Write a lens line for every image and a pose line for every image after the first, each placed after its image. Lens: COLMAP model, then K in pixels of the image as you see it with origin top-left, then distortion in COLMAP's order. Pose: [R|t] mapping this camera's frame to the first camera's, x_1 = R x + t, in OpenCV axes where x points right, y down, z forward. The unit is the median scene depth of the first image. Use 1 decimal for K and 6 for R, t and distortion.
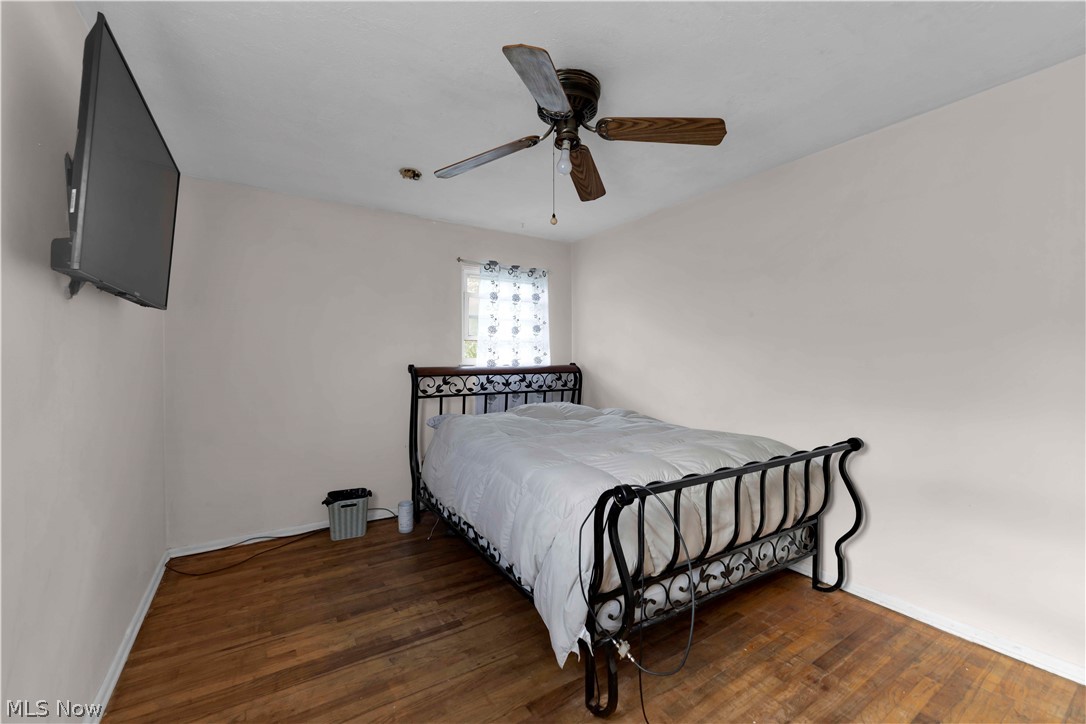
lens RADIAL K [[433.3, 0, 531.3], [0, 433.3, 362.2], [0, 0, 1]] dist [-0.000595, -0.000246]
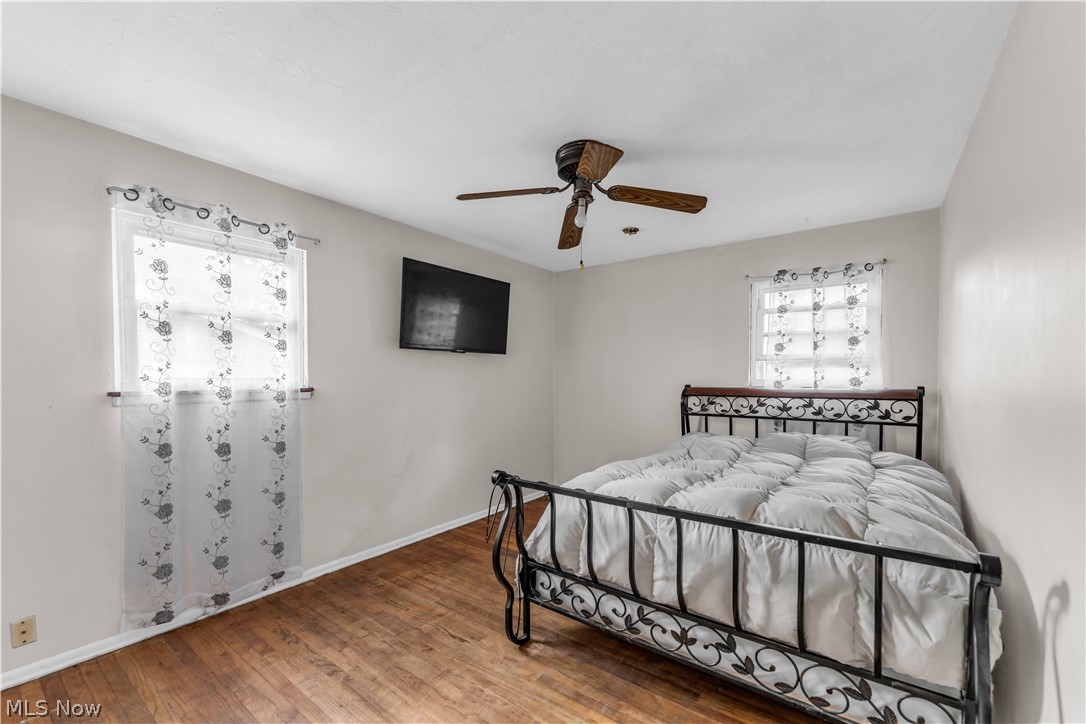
lens RADIAL K [[433.3, 0, 531.3], [0, 433.3, 362.2], [0, 0, 1]] dist [-0.000595, -0.000246]
pose [[0.369776, -0.028267, -0.928691, 0.572909], [-0.007130, 0.999421, -0.033259, -0.010675], [0.929094, 0.018920, 0.369360, 0.201469]]
